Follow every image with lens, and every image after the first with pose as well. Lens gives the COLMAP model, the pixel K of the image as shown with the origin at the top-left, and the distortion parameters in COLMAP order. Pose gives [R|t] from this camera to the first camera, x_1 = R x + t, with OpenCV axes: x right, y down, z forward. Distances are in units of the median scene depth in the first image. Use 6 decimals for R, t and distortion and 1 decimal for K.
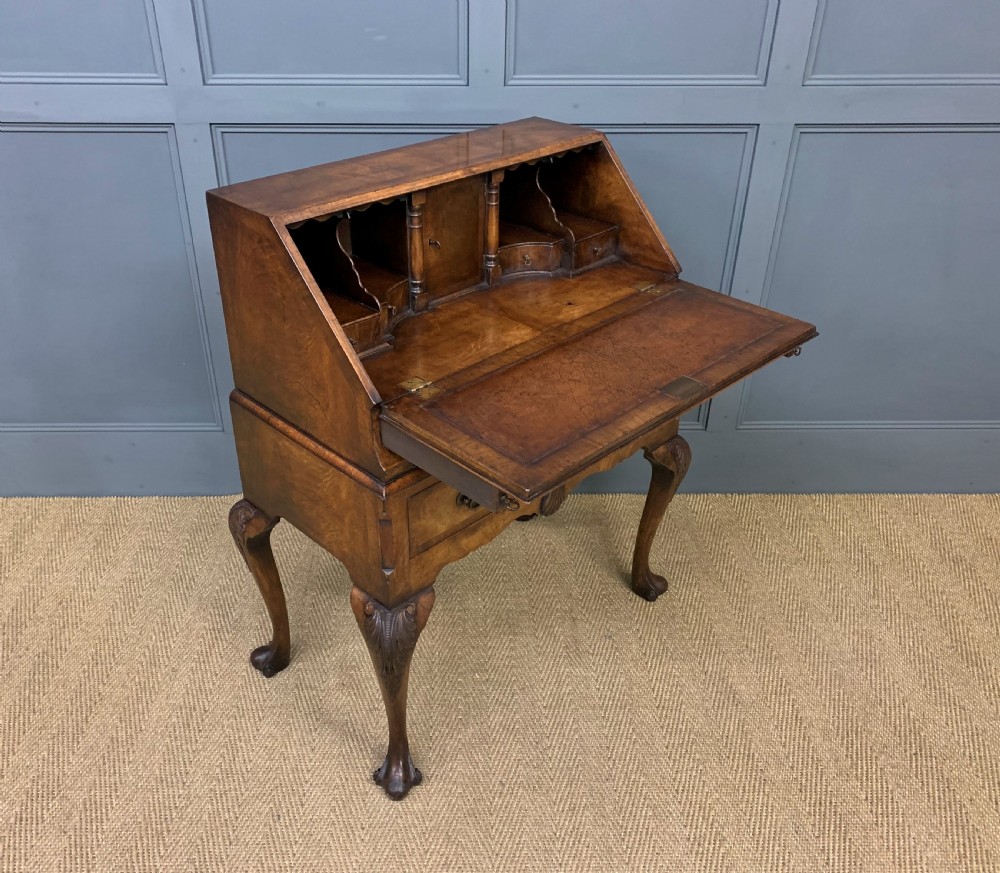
lens RADIAL K [[888.4, 0, 468.8], [0, 888.4, 436.1], [0, 0, 1]] dist [0.007914, 0.008737]
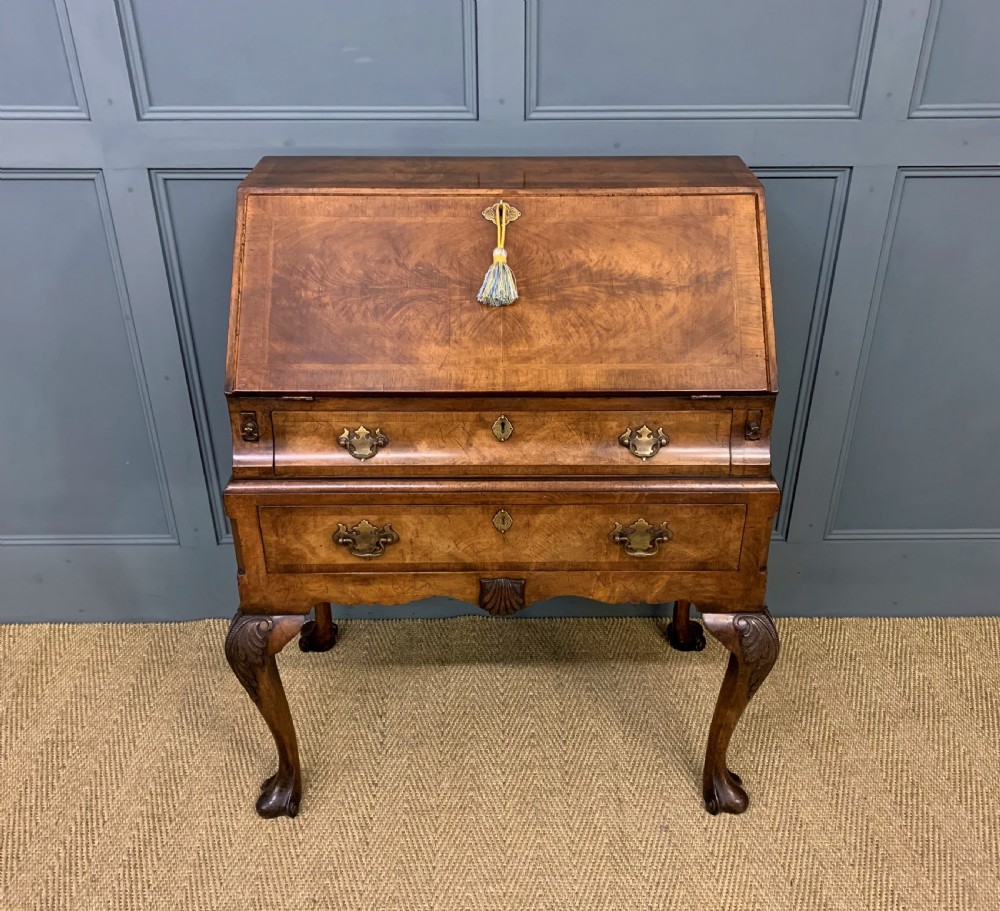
lens RADIAL K [[966.5, 0, 512.0], [0, 966.5, 449.0], [0, 0, 1]] dist [0.017581, -0.007275]
pose [[0.999984, -0.002590, -0.005045, 0.033838], [0.002453, 0.999636, -0.026880, -0.086944], [0.005112, 0.026867, 0.999626, 0.167959]]
